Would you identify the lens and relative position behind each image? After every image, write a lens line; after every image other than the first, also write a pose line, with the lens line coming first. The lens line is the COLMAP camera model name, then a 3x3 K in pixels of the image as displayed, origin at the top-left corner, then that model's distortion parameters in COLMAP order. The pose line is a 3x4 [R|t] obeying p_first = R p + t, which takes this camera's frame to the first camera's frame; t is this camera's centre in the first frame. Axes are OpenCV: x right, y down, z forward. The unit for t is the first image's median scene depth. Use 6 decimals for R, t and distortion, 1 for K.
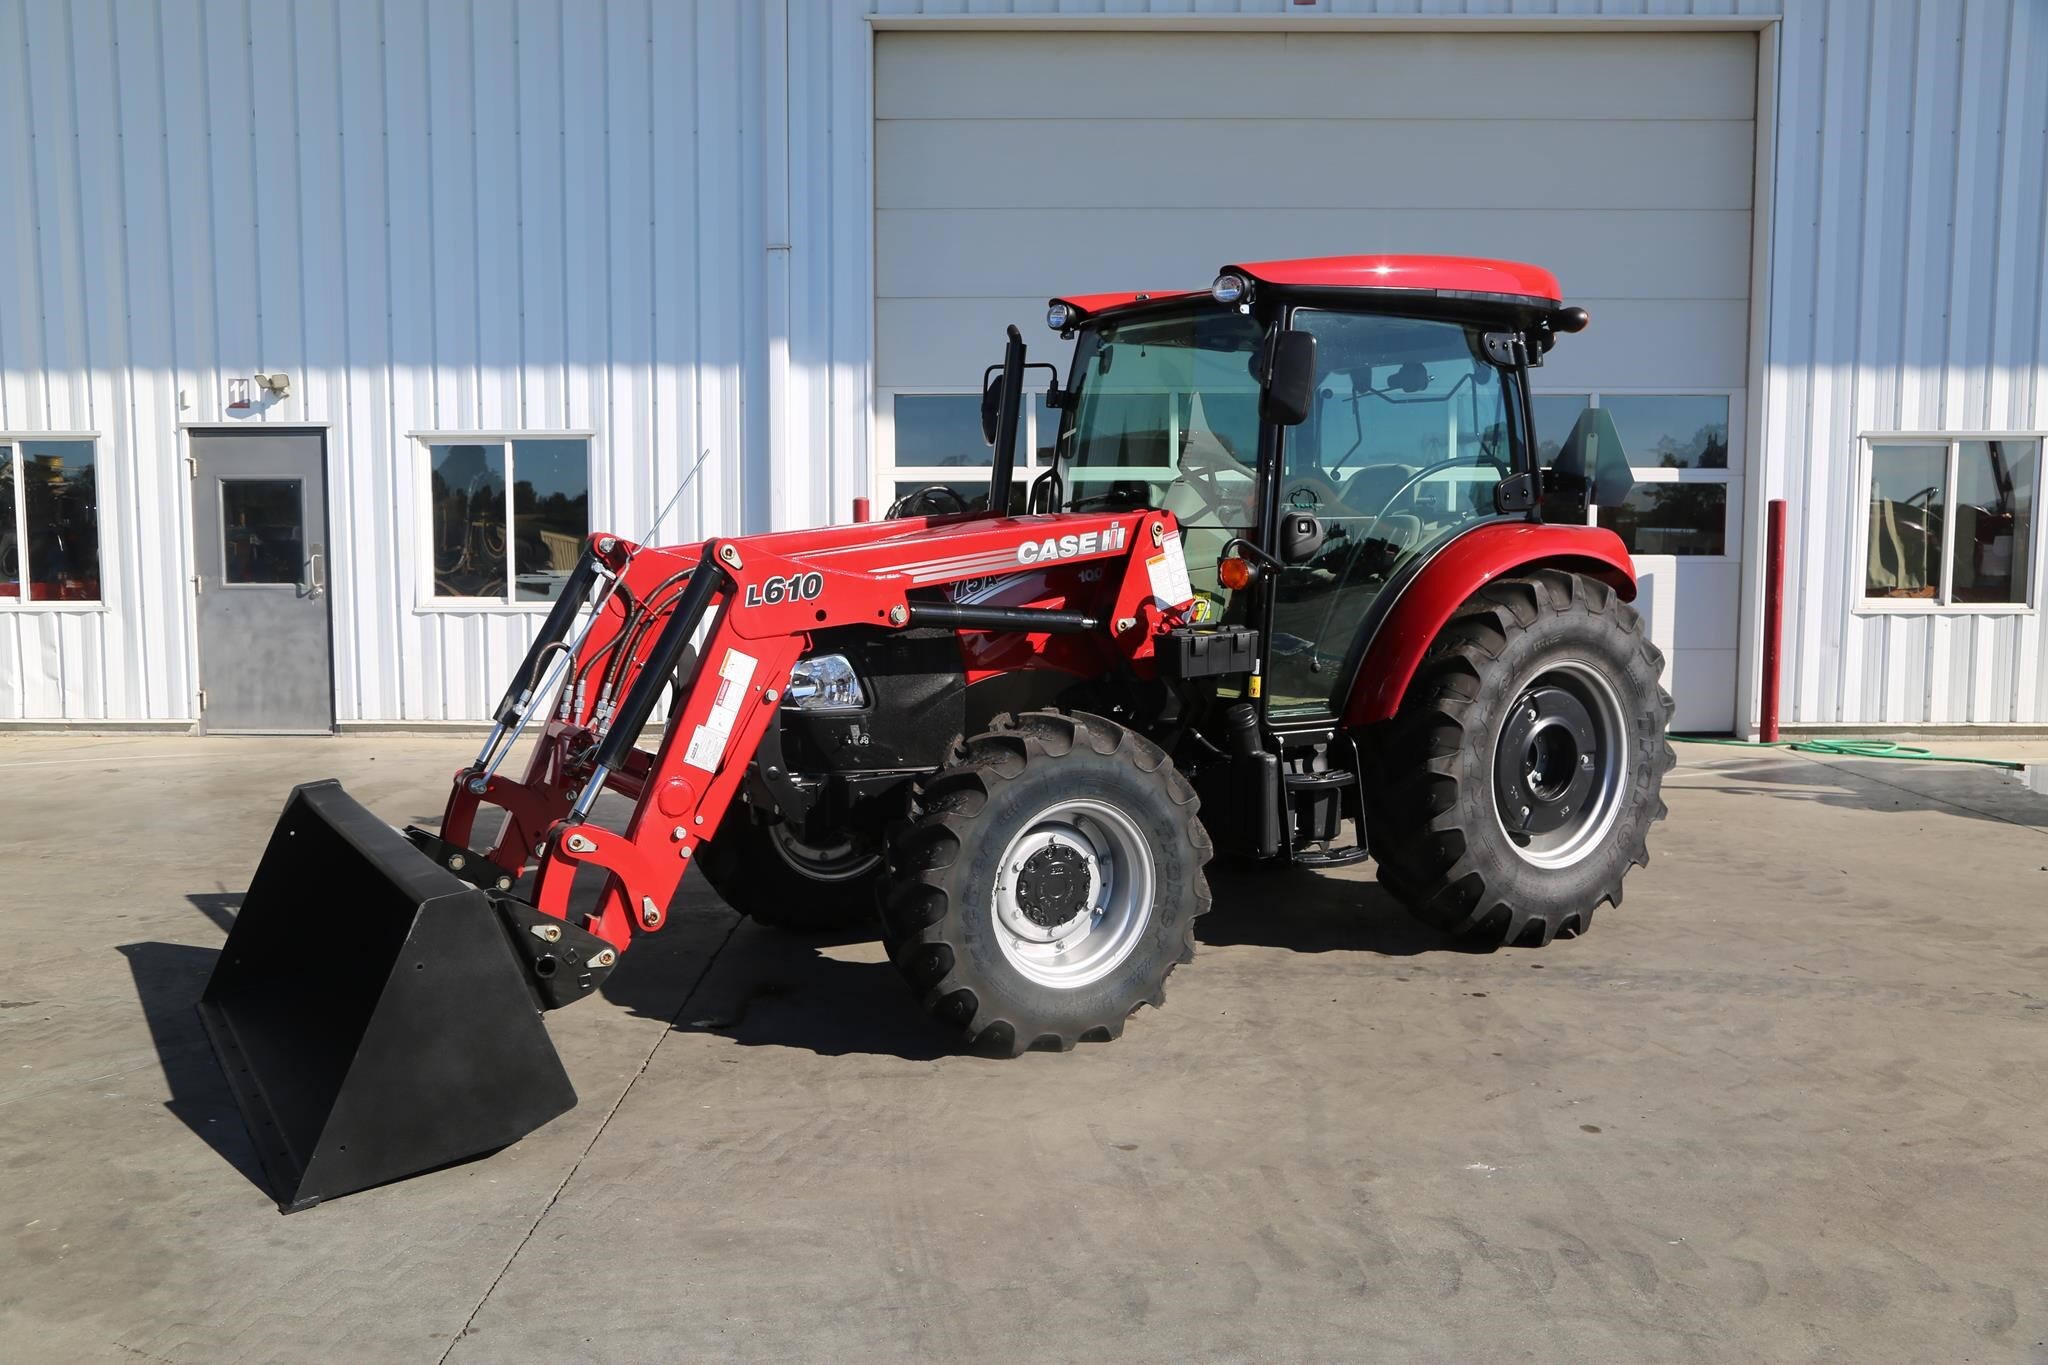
lens RADIAL K [[1640.4, 0, 1024.0], [0, 1640.4, 682.5], [0, 0, 1]] dist [-0.079082, 0.100177]
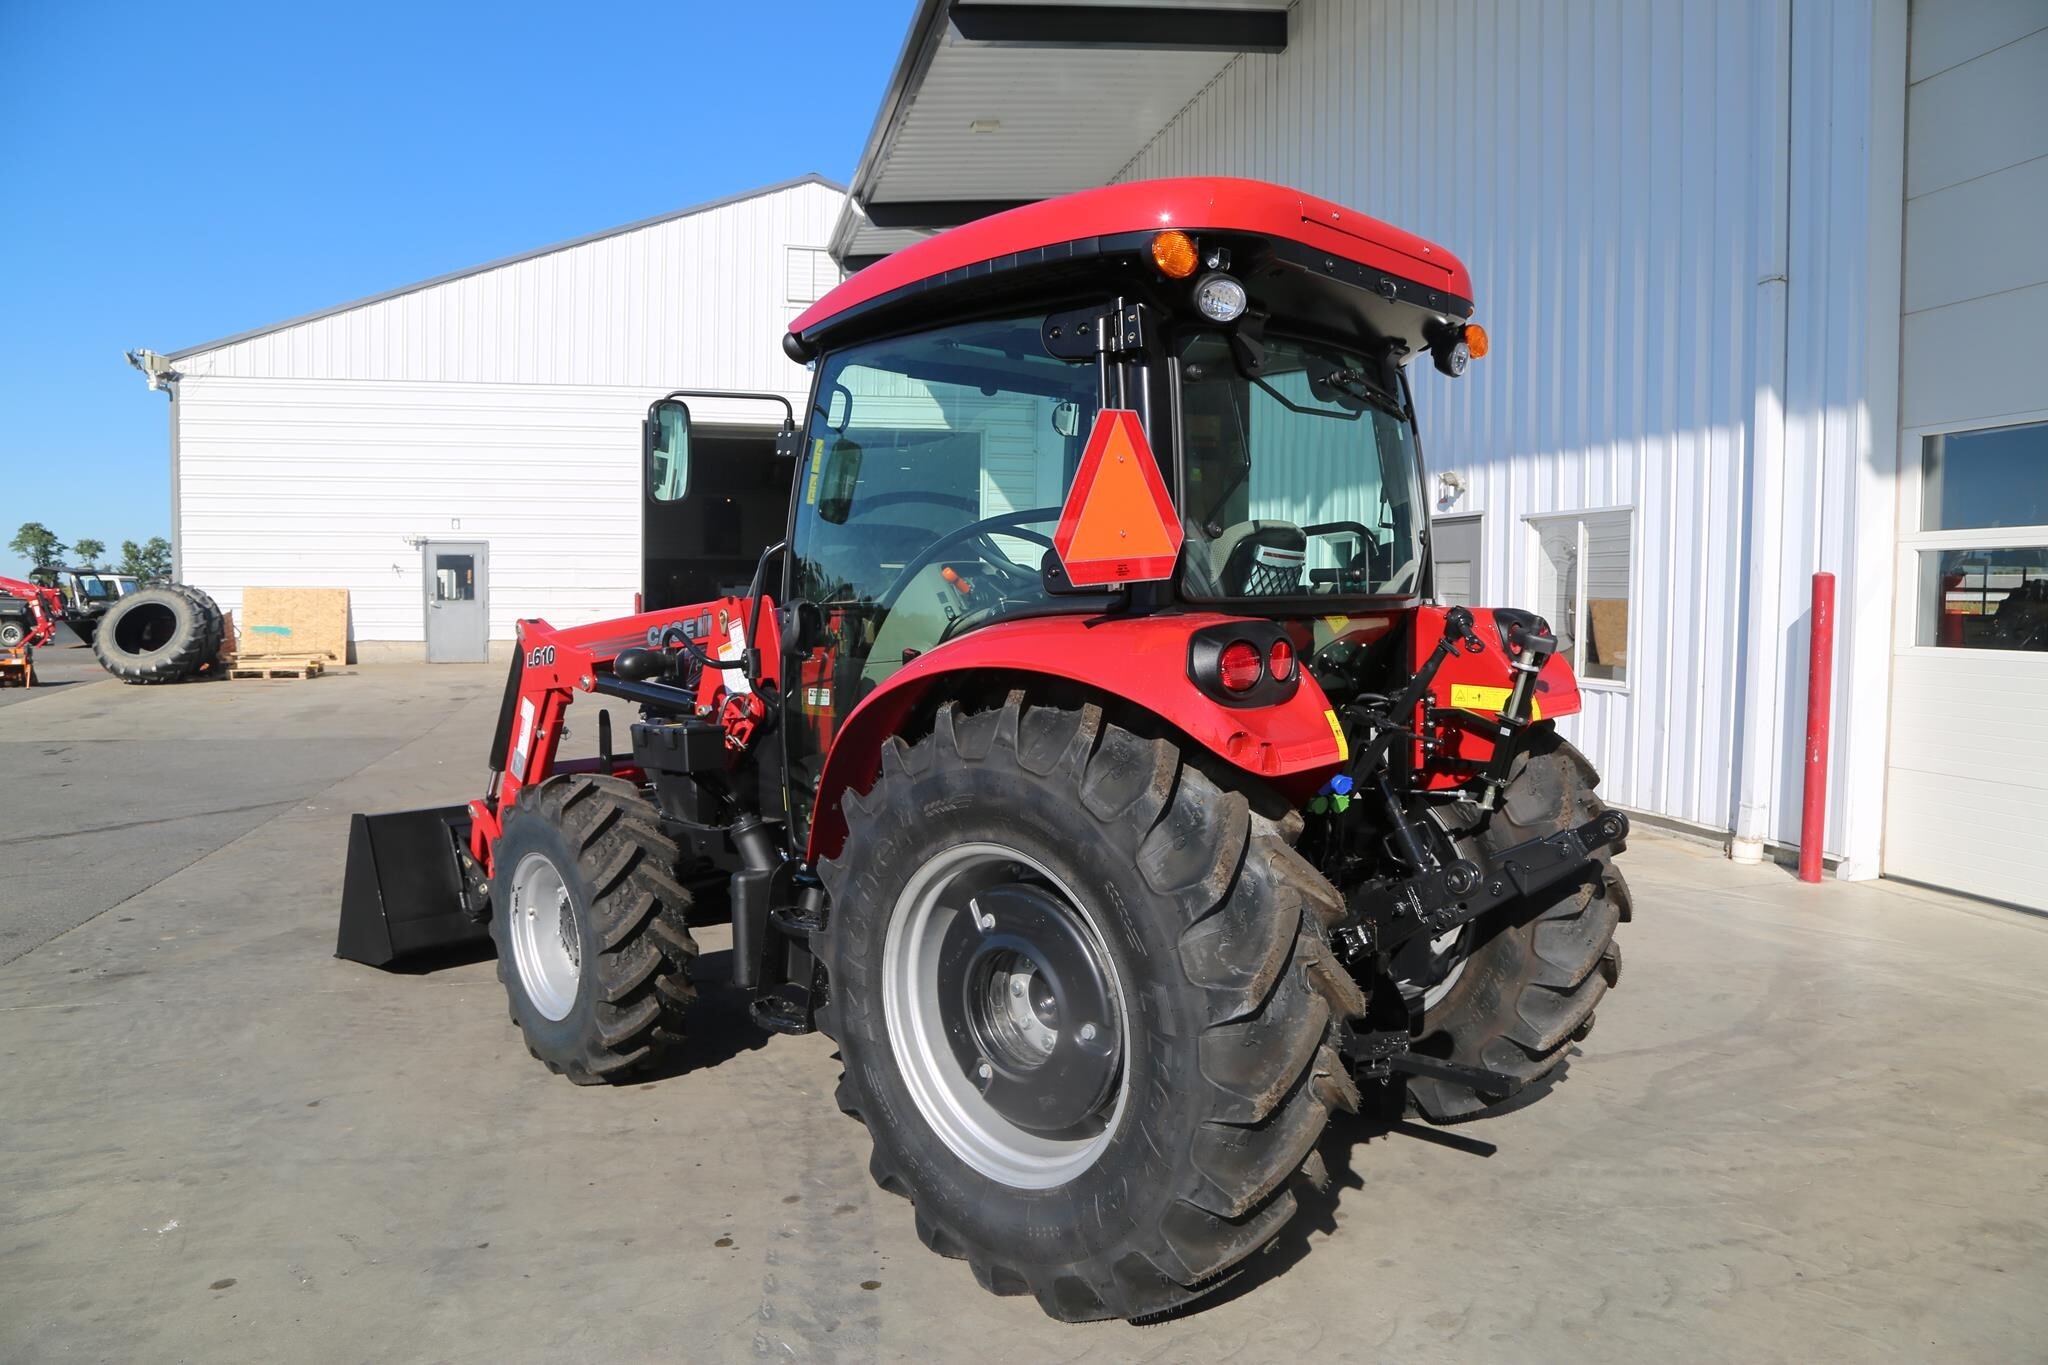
lens RADIAL K [[1375.7, 0, 1021.2], [0, 1375.7, 680.8], [0, 0, 1]] dist [-0.131163, 0.071168]
pose [[0.232830, 0.061684, -0.970559, 0.811121], [-0.092864, 0.994836, 0.040950, -0.093953], [0.968074, 0.080596, 0.237356, 0.876923]]
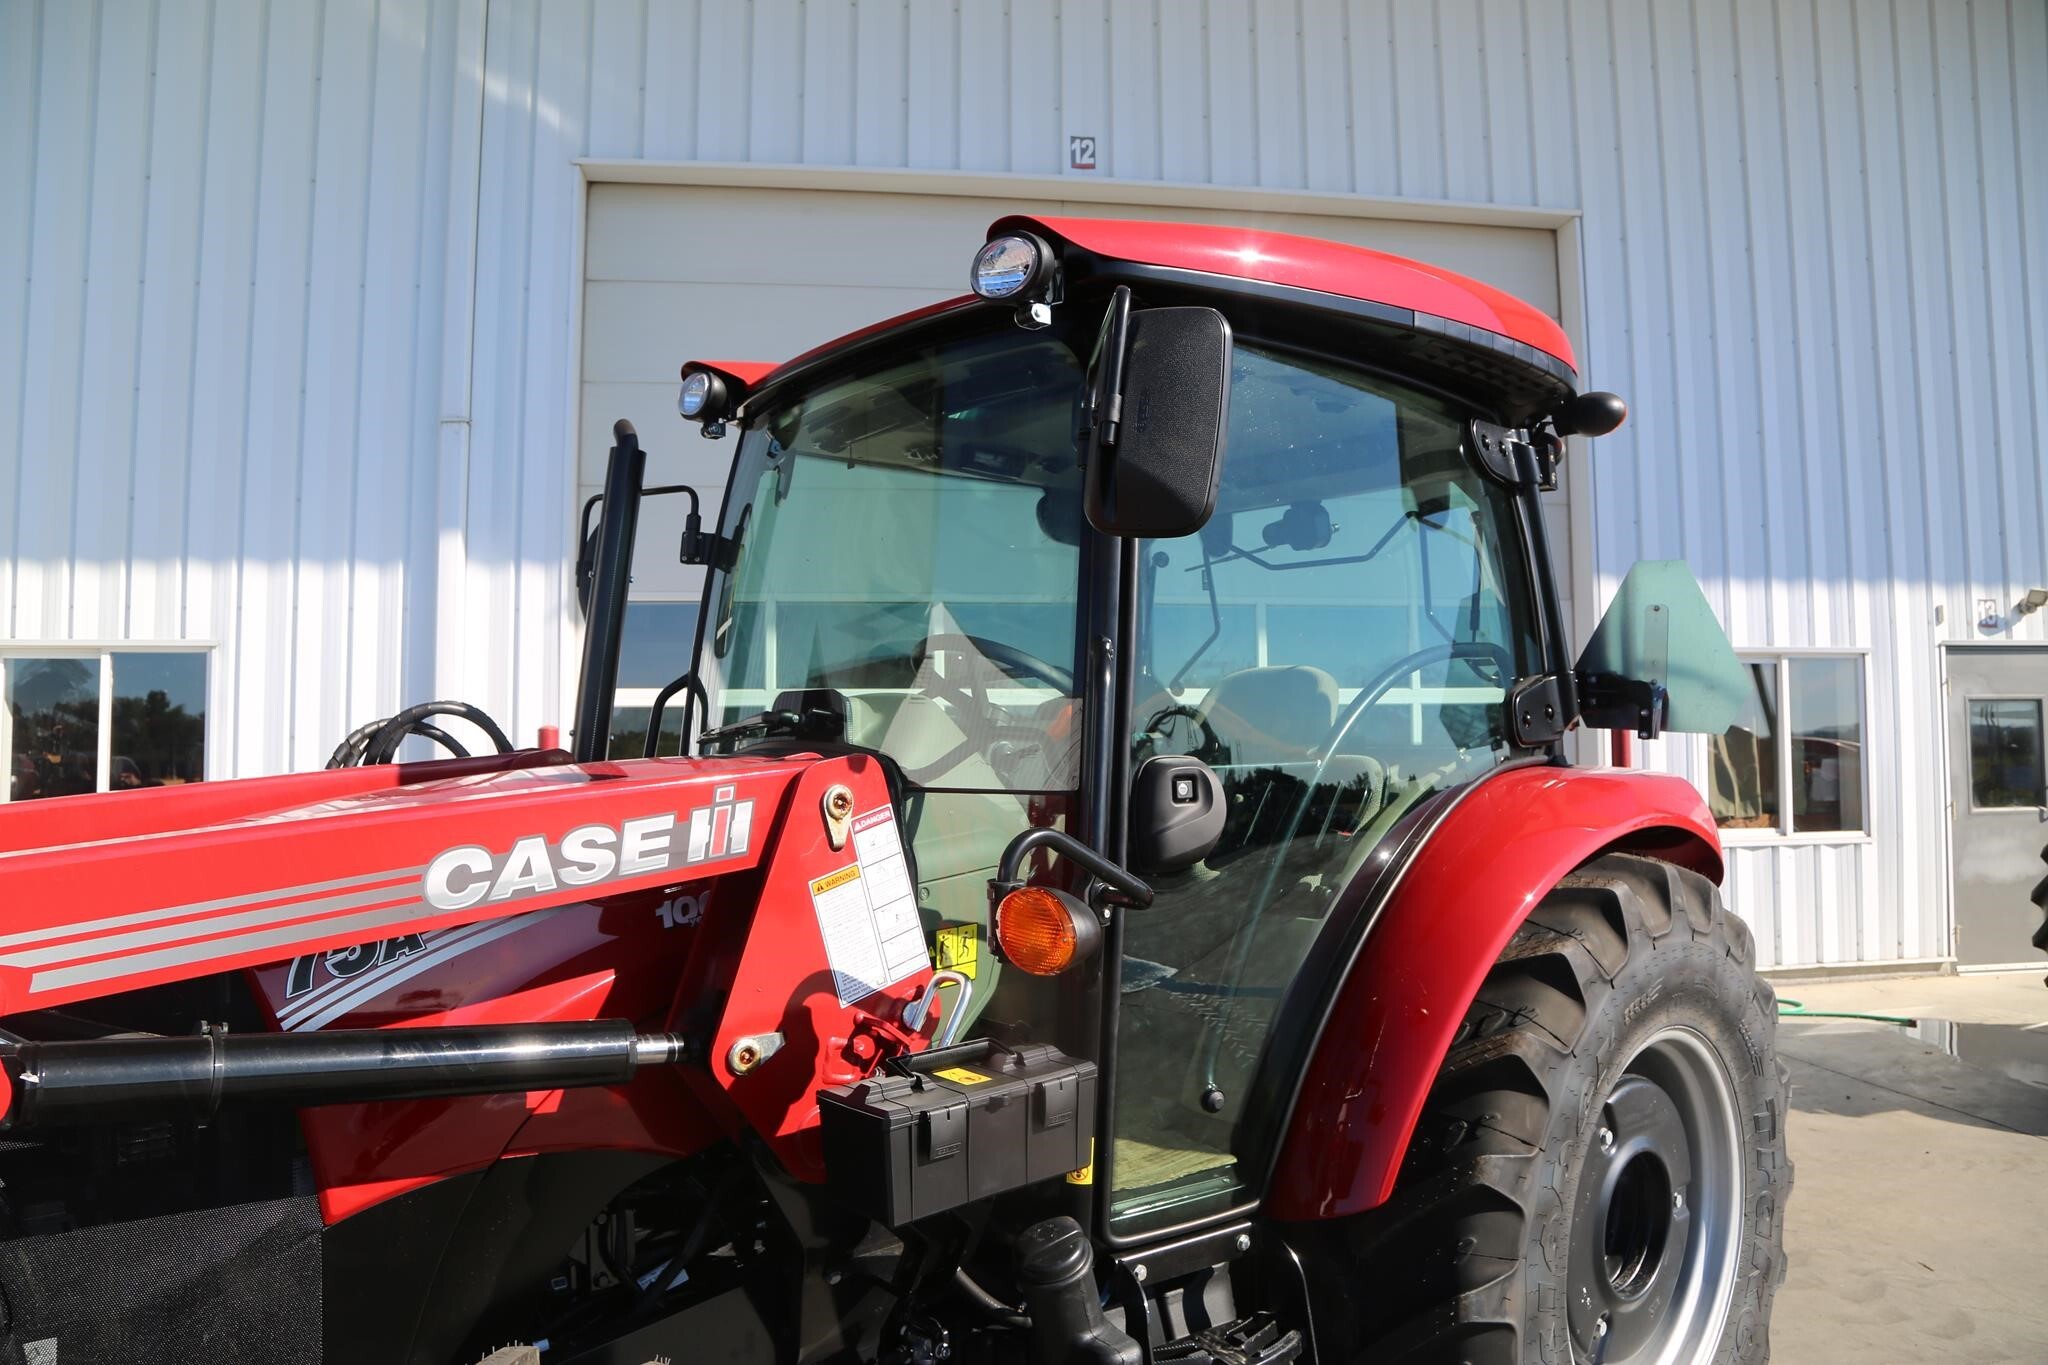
lens RADIAL K [[1375.7, 0, 1021.2], [0, 1375.7, 680.8], [0, 0, 1]] dist [-0.131163, 0.071168]
pose [[0.990589, 0.001167, 0.136864, 0.071354], [0.018654, 0.989482, -0.143448, -0.066327], [-0.135592, 0.144651, 0.980148, 0.591337]]
